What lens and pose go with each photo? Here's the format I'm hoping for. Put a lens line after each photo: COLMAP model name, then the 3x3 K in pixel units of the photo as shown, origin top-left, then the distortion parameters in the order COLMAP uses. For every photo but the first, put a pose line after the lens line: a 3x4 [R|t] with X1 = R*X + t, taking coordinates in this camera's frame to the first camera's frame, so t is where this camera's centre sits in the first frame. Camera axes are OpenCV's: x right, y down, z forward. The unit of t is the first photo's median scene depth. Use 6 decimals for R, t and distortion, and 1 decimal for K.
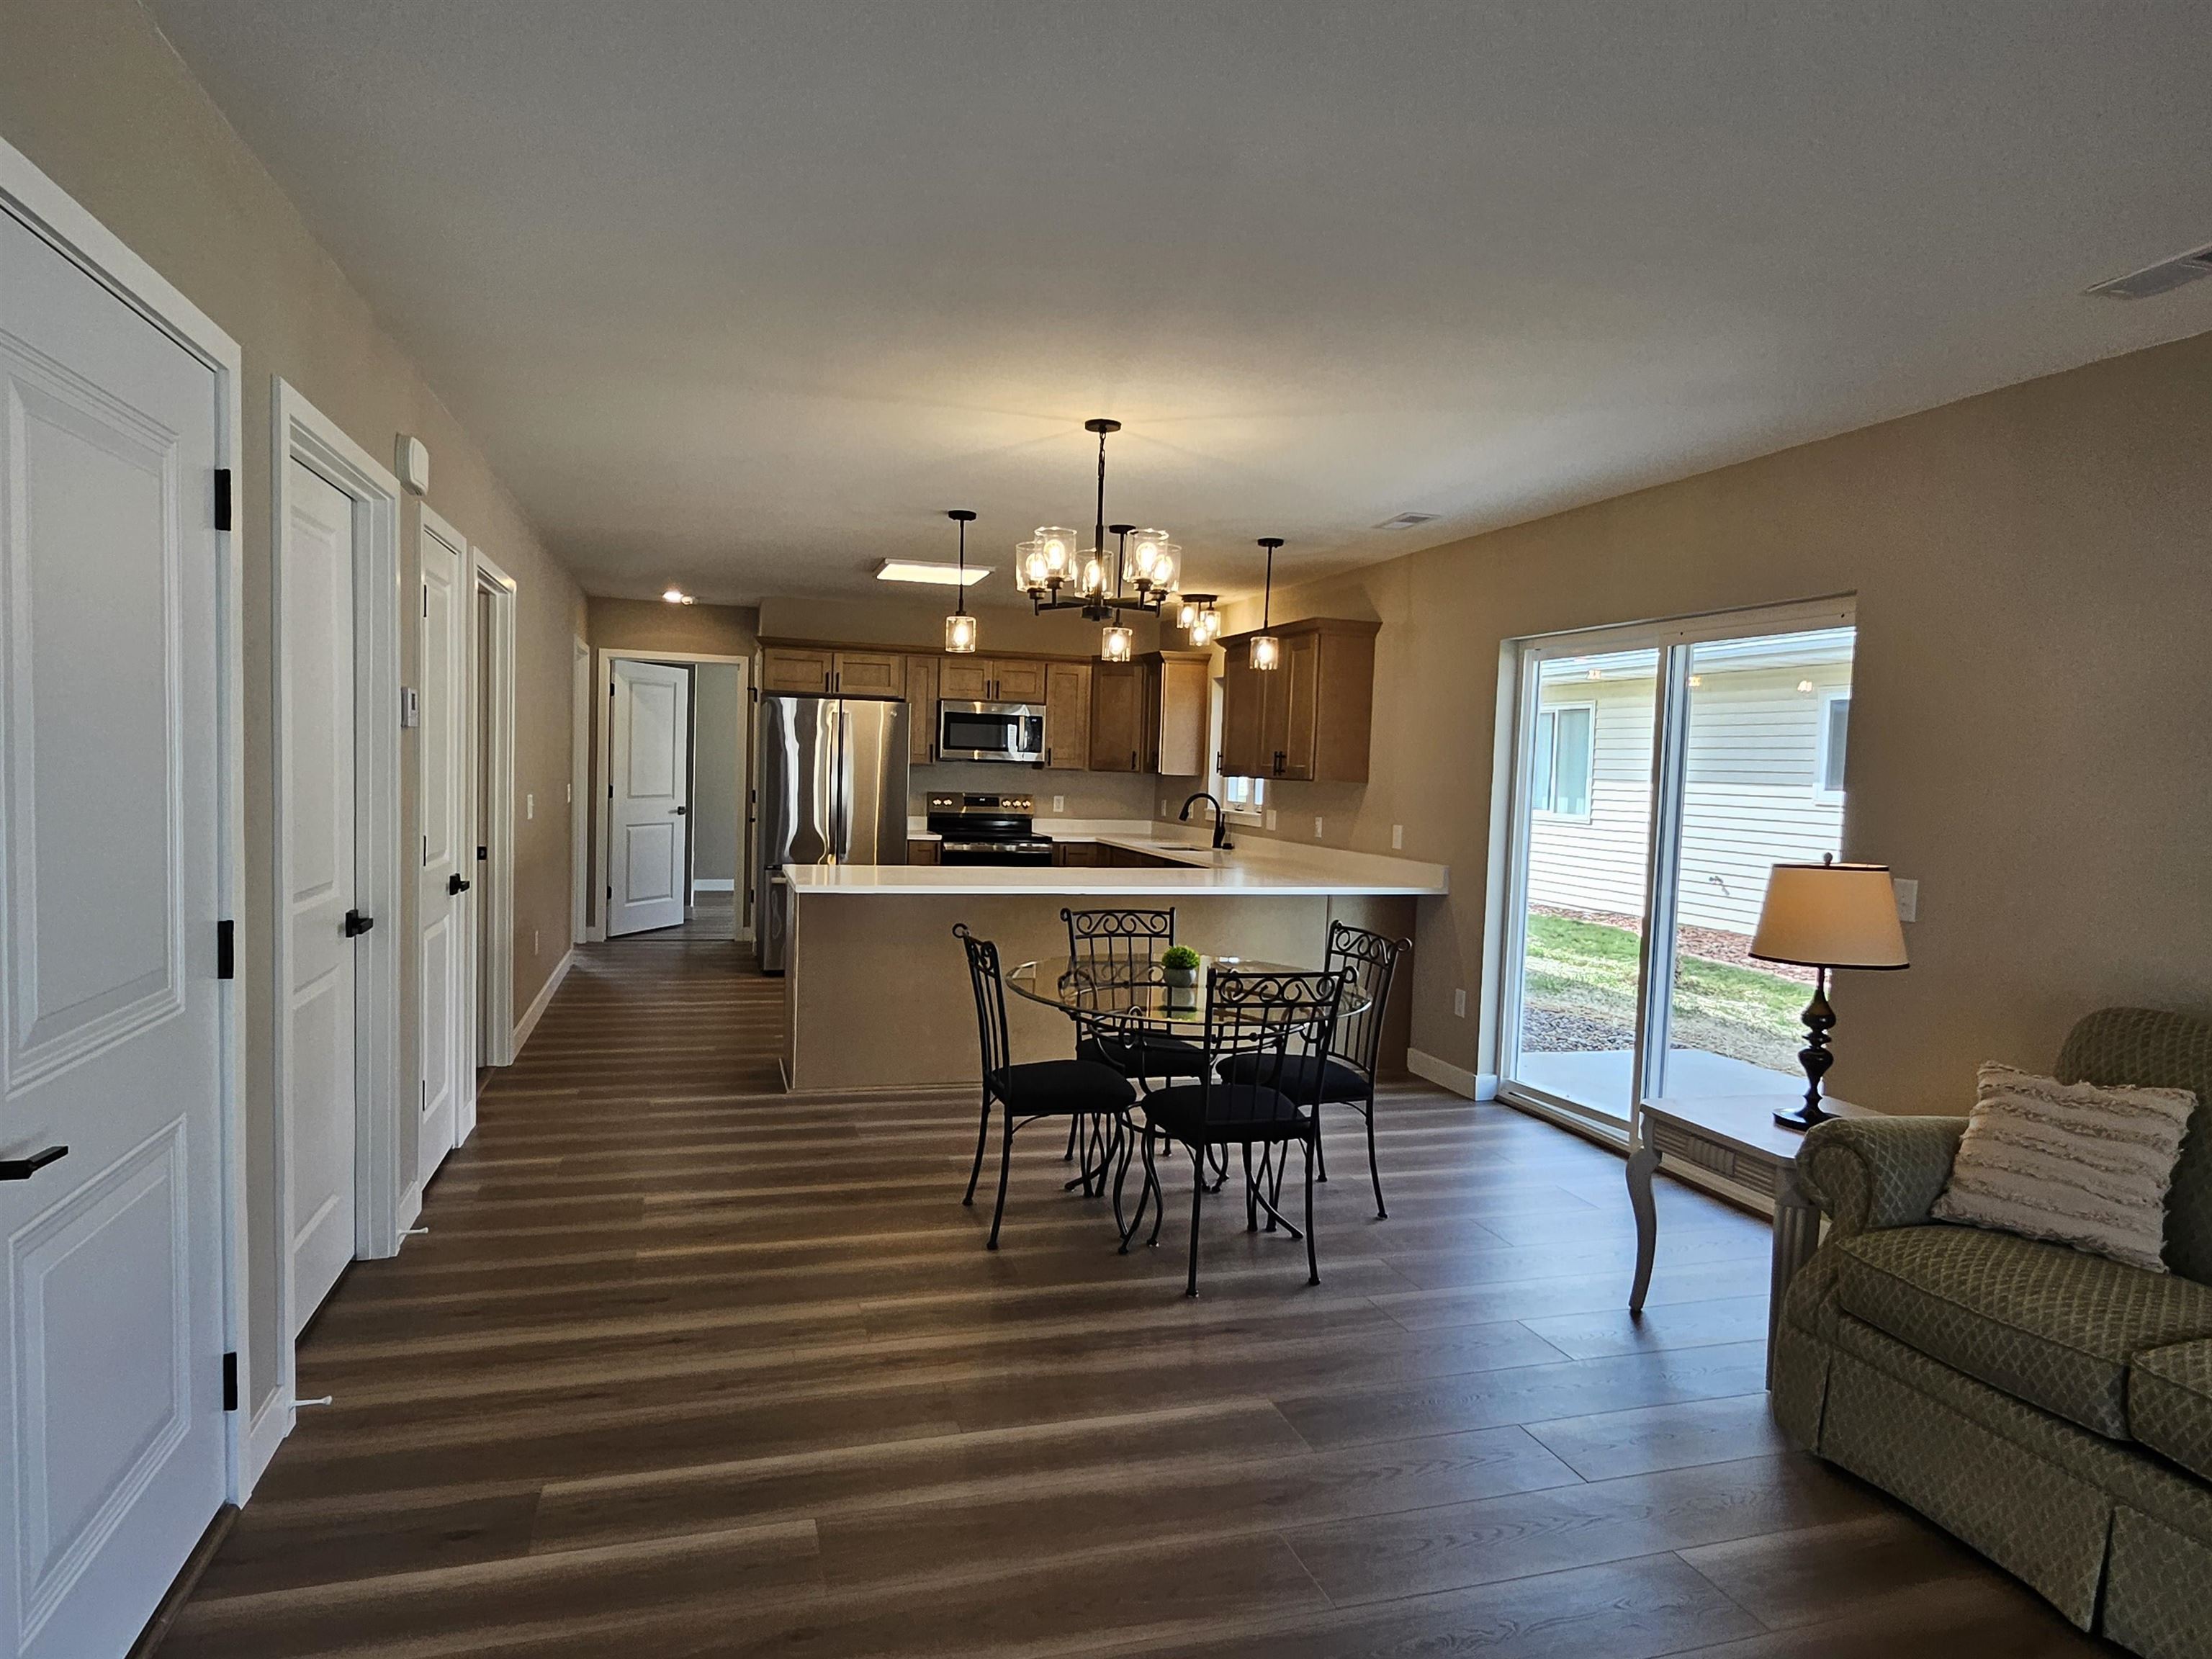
lens RADIAL K [[1304.2, 0, 1082.6], [0, 1304.2, 834.4], [0, 0, 1]] dist [-0.001353, -0.000038]
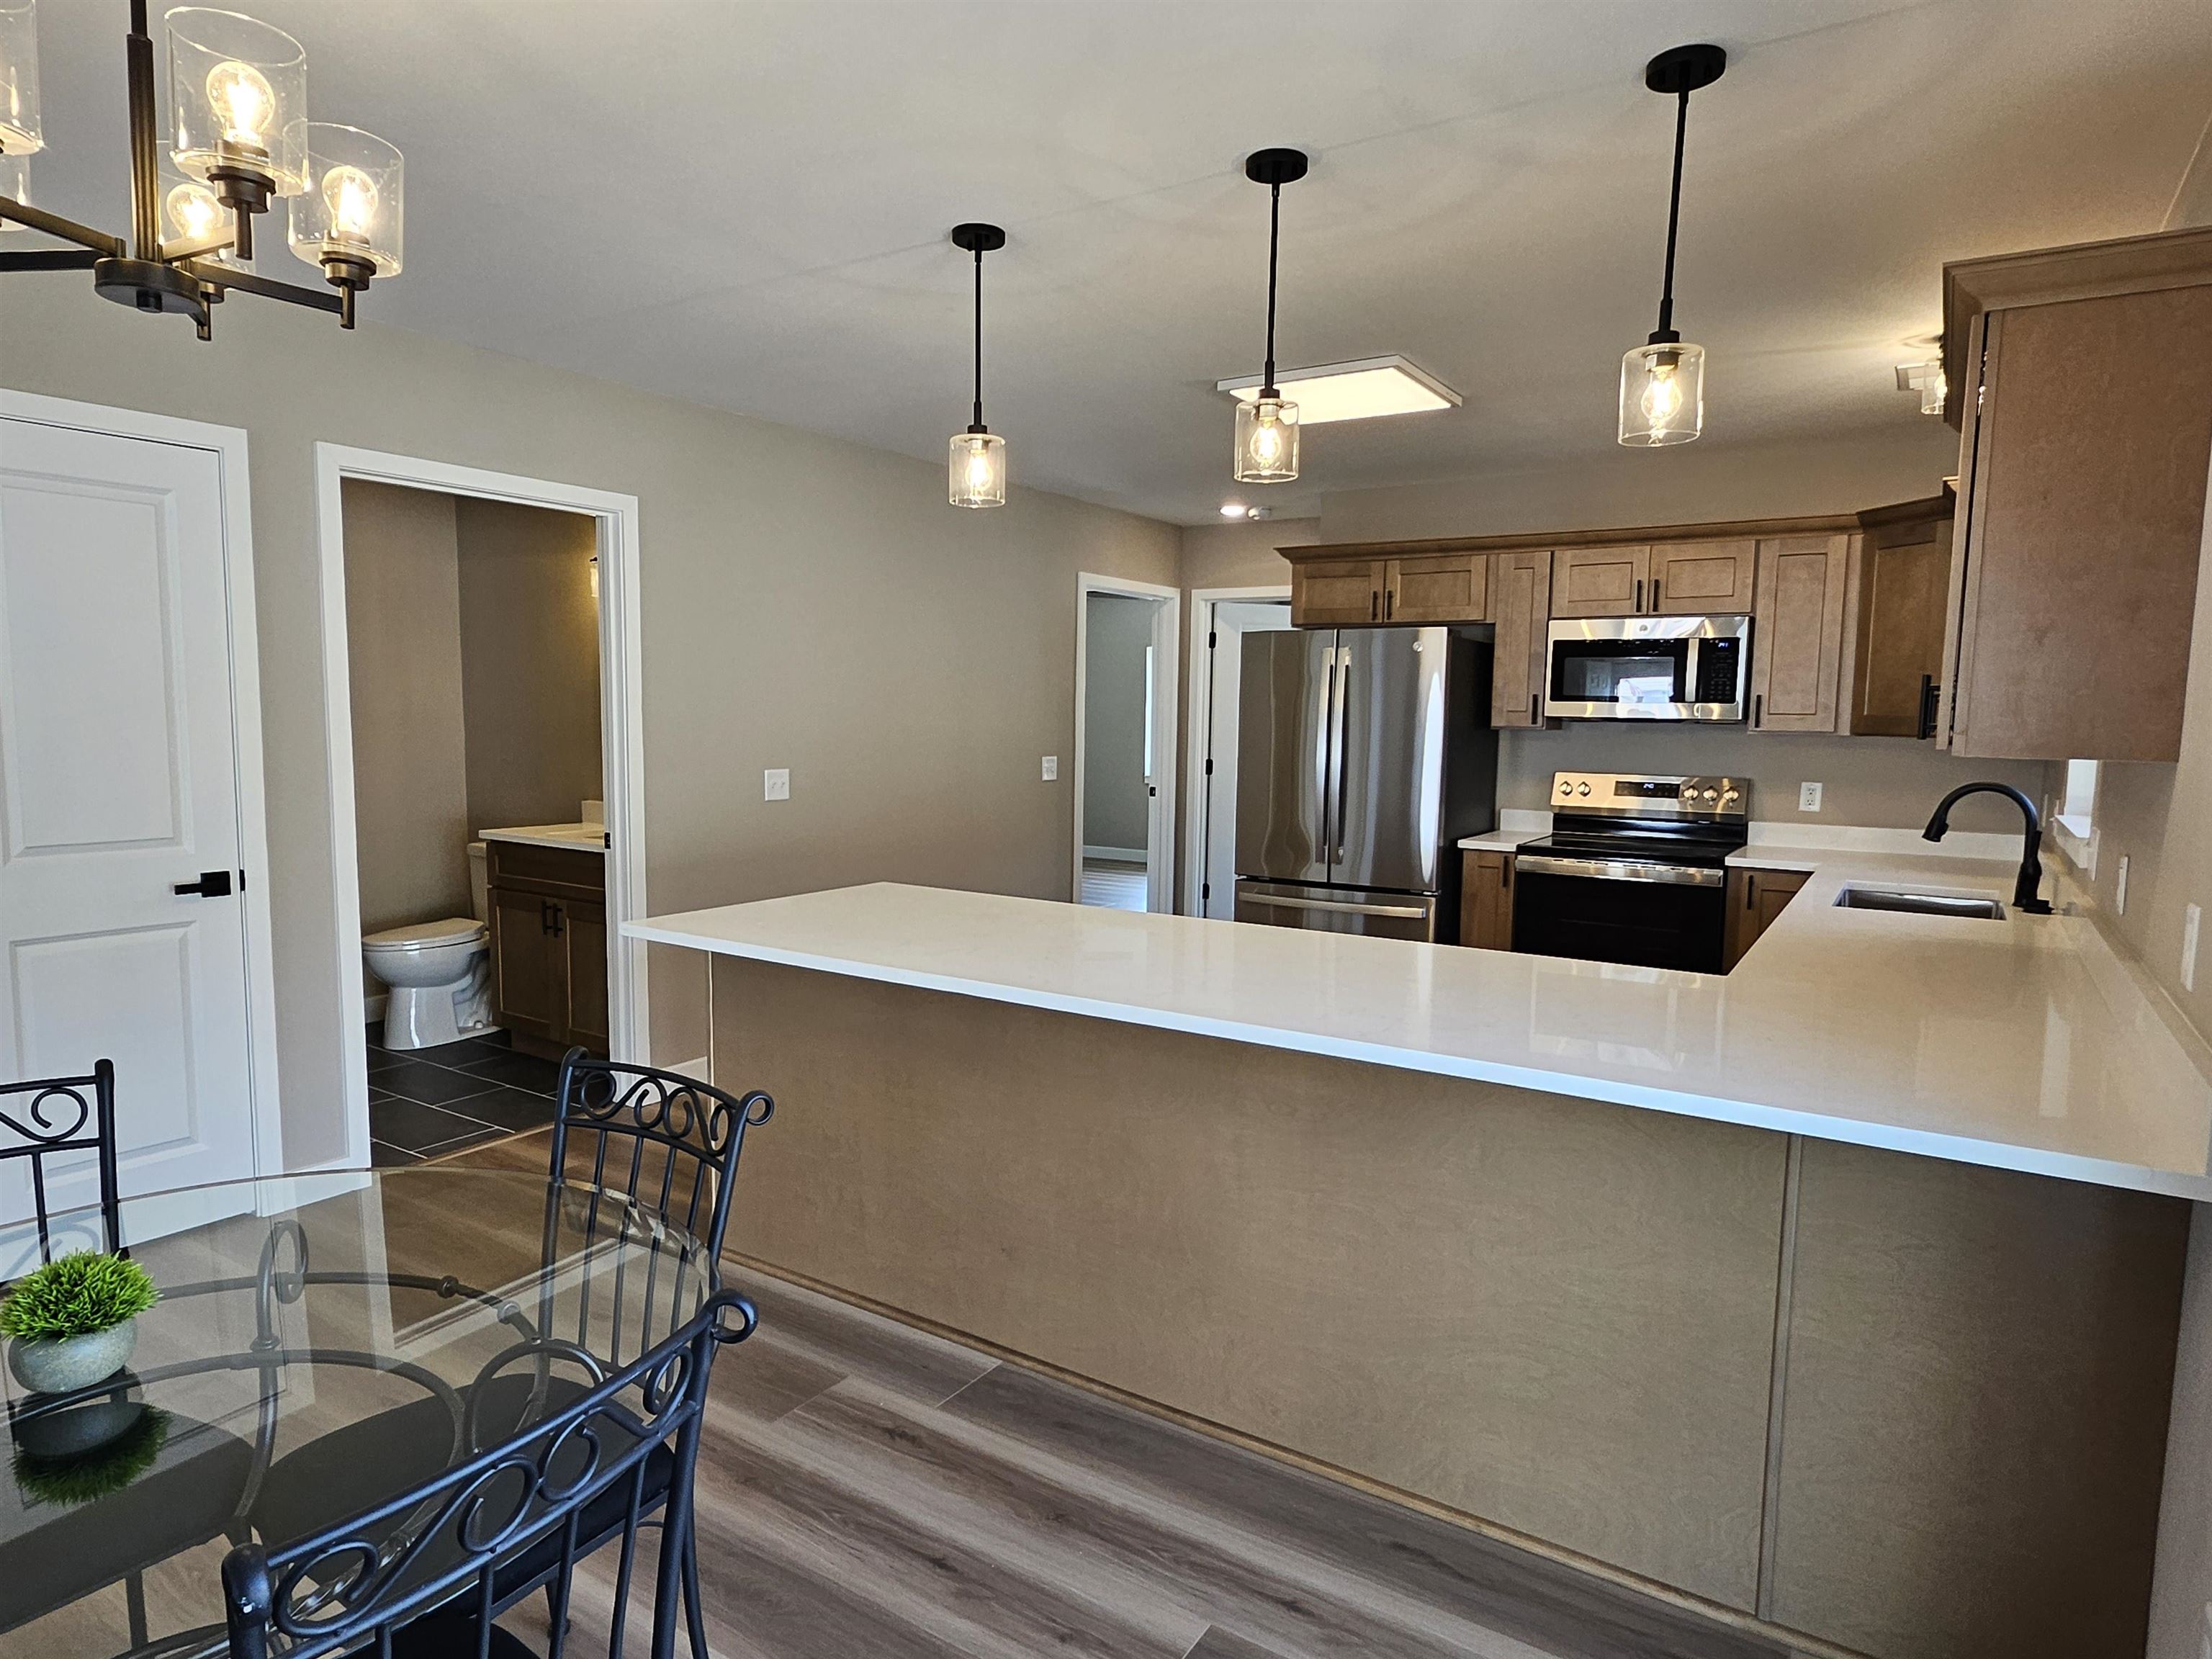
lens RADIAL K [[1284.1, 0, 1086.7], [0, 1284.1, 836.3], [0, 0, 1]] dist [0.001665, 0.000175]
pose [[0.640312, 0.051650, -0.766377, 0.308708], [-0.034551, 0.998664, 0.038437, -0.025992], [0.767338, 0.001868, 0.641241, 0.644774]]
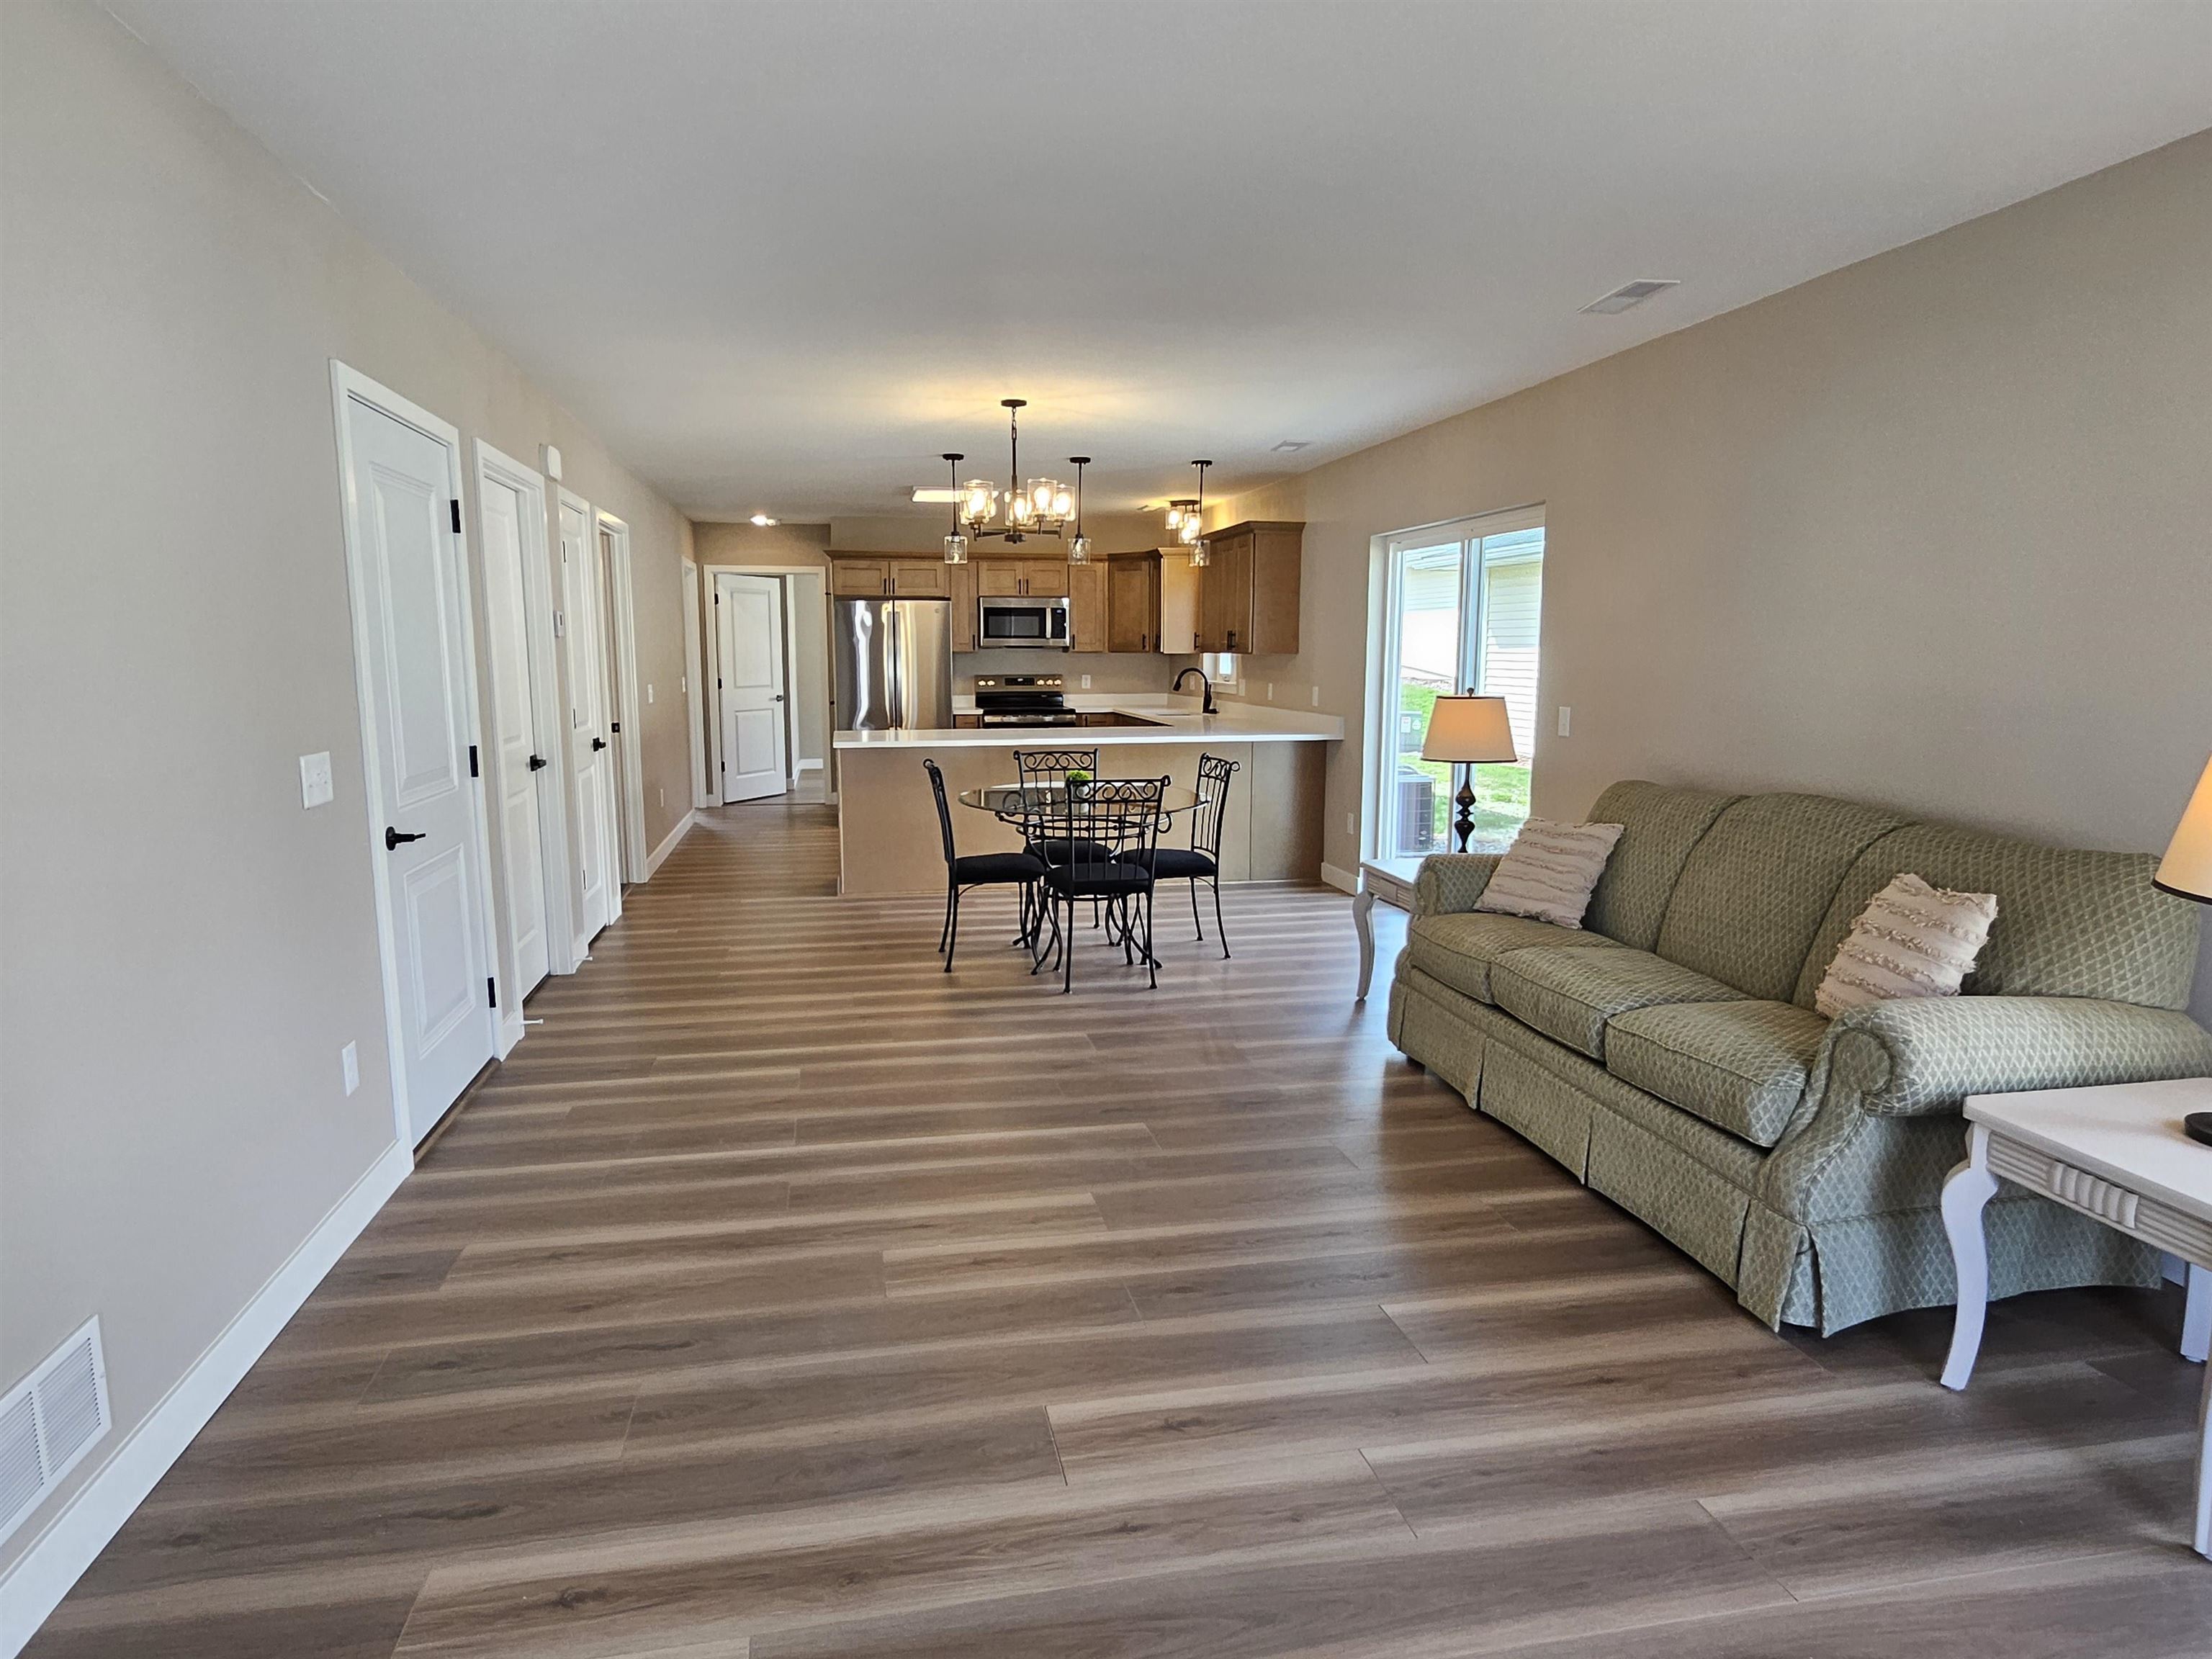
lens RADIAL K [[1306.0, 0, 1077.8], [0, 1306.0, 841.9], [0, 0, 1]] dist [0.000940, 0.001657]
pose [[0.994148, -0.019213, -0.106306, 0.149237], [0.028857, 0.995529, 0.089944, 0.022287], [0.104103, -0.092485, 0.990257, -0.289041]]
